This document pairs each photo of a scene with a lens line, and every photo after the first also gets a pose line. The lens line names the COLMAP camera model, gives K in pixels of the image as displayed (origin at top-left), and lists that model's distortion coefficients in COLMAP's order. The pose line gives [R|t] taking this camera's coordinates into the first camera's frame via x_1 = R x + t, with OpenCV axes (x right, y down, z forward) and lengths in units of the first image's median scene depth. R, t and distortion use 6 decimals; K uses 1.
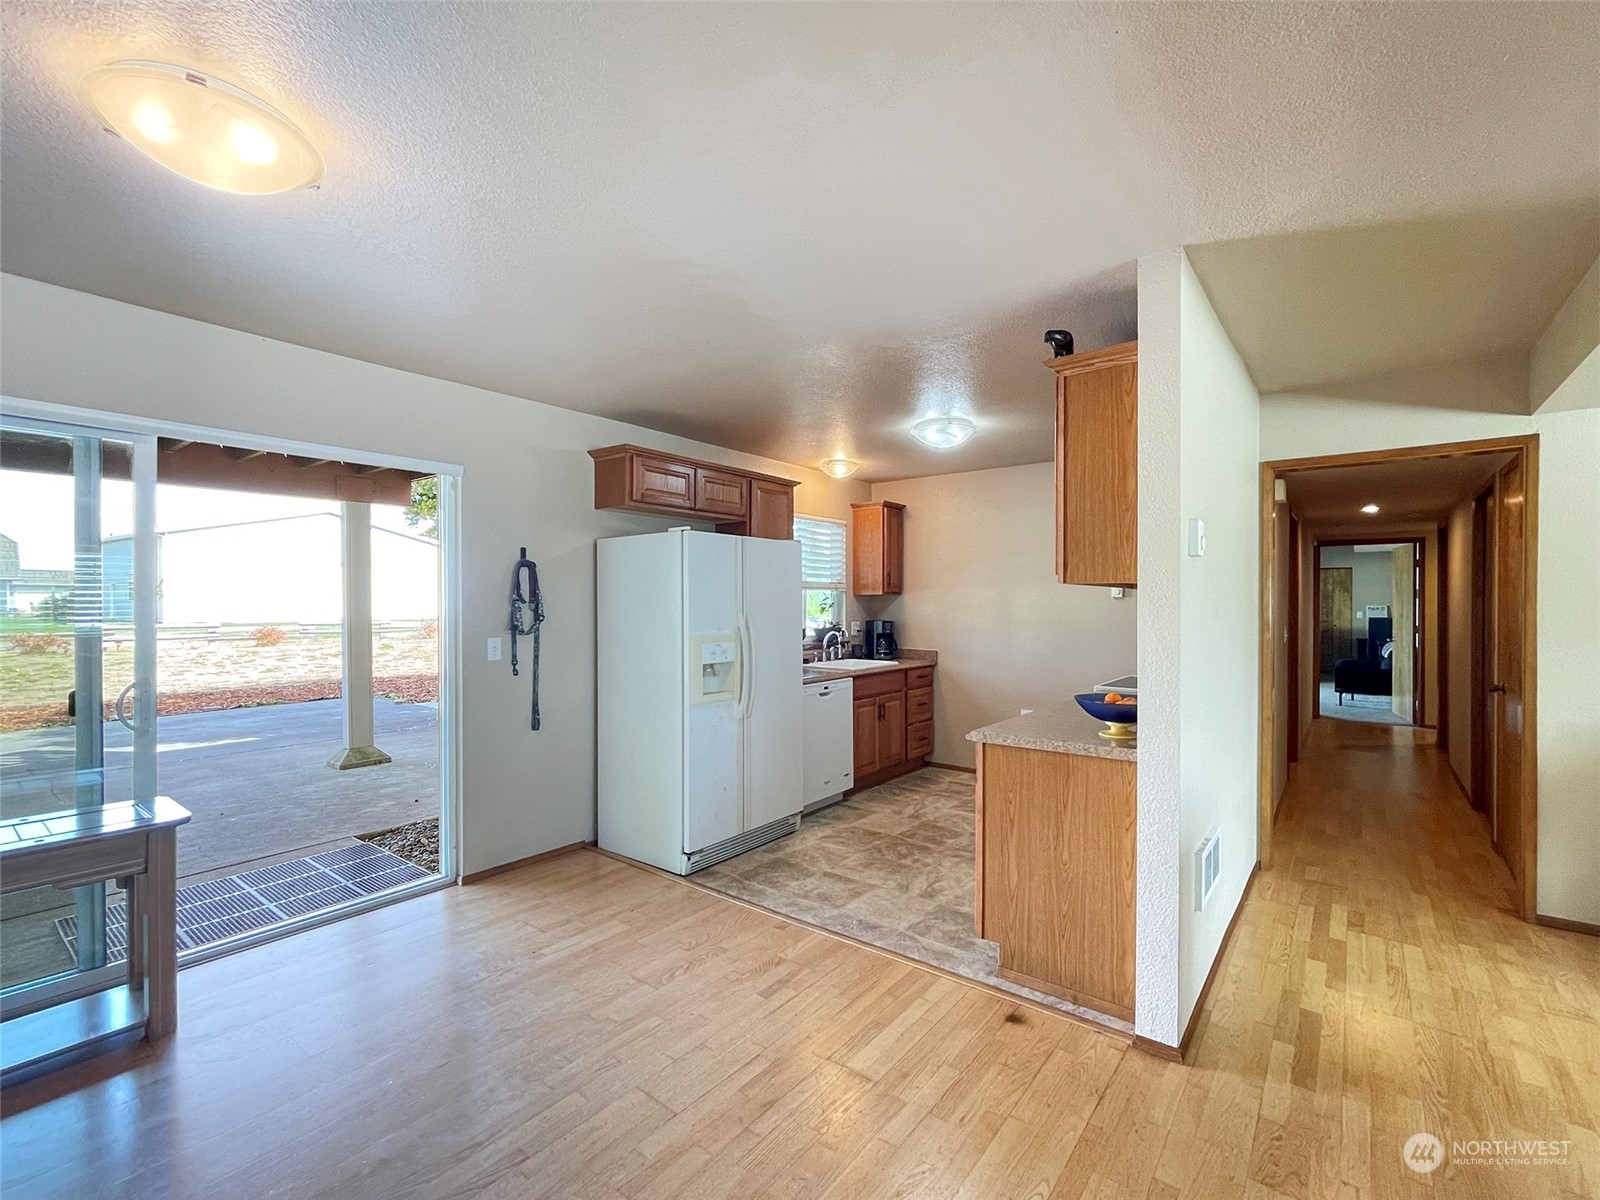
lens RADIAL K [[657.7, 0, 801.2], [0, 657.7, 608.7], [0, 0, 1]] dist [0.000241, 0.000204]
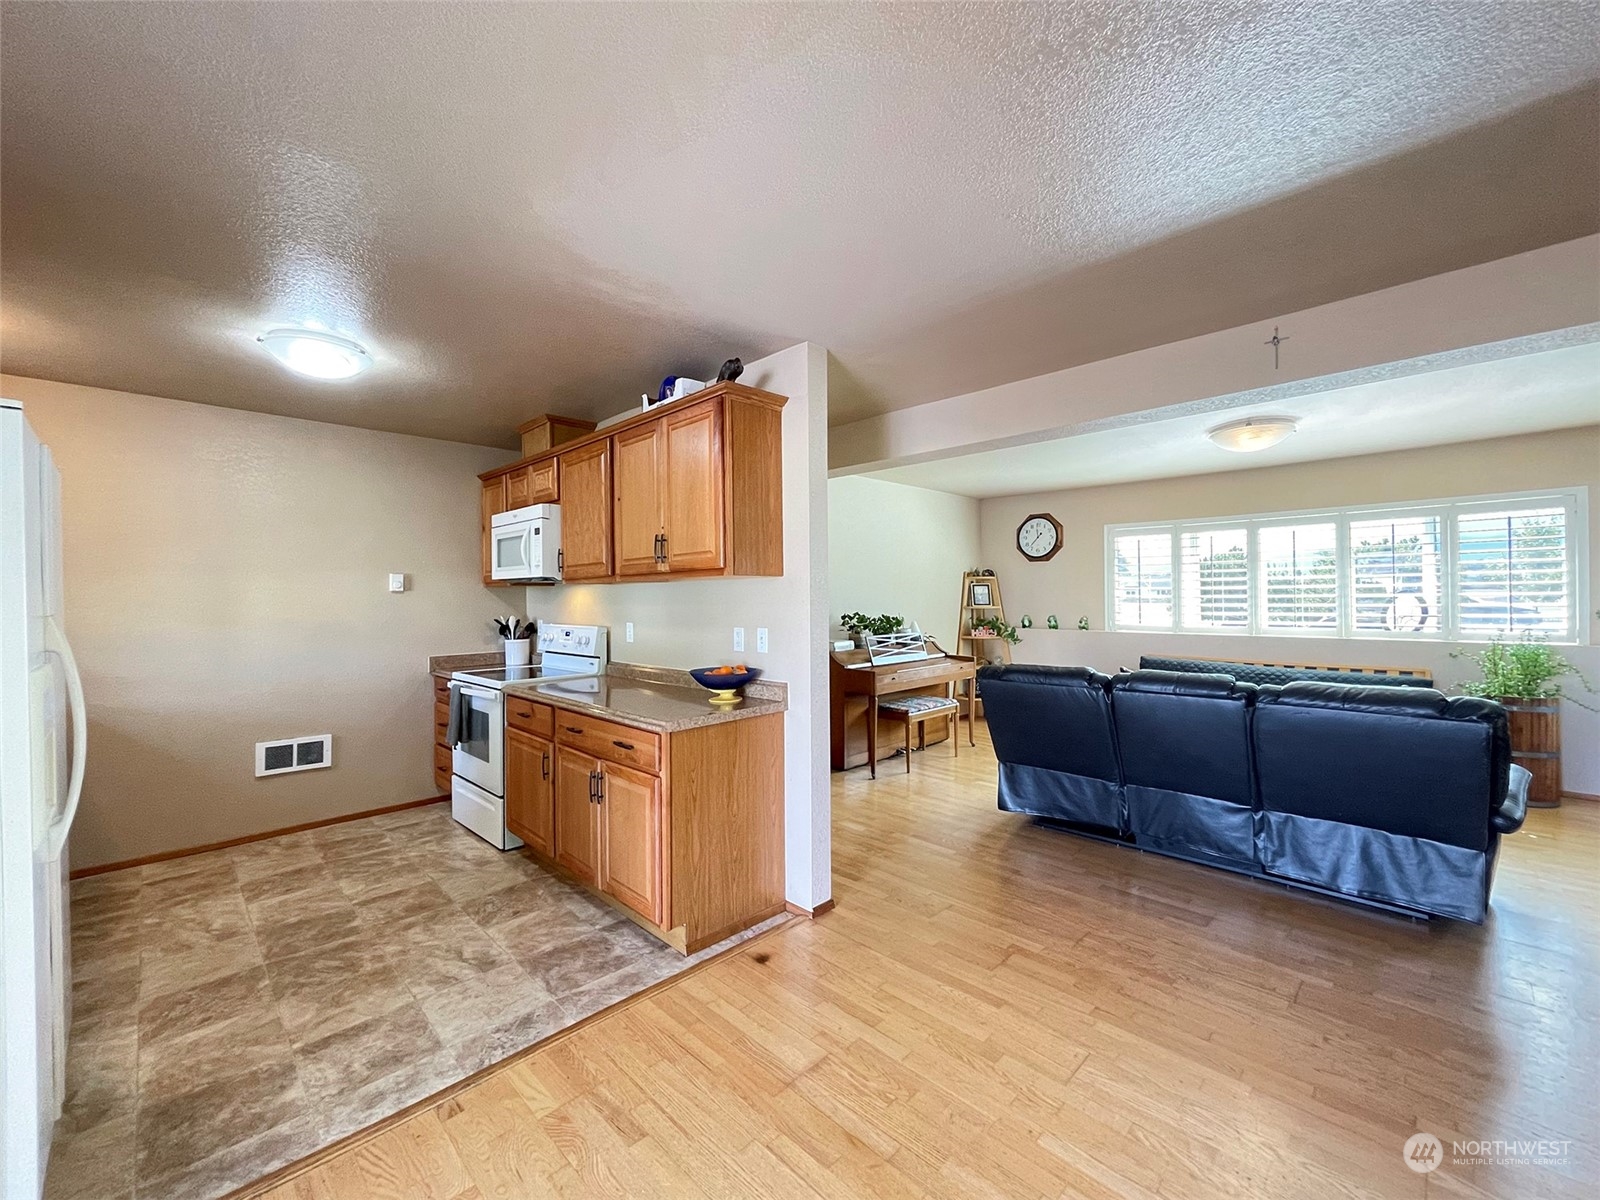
lens RADIAL K [[655.0, 0, 799.3], [0, 655.0, 592.3], [0, 0, 1]] dist [0.017394, 0.000032]
pose [[0.165583, 0.005409, 0.986181, -0.518033], [0.016284, 0.999834, -0.008218, 0.002231], [-0.986061, 0.017419, 0.165467, 0.486042]]
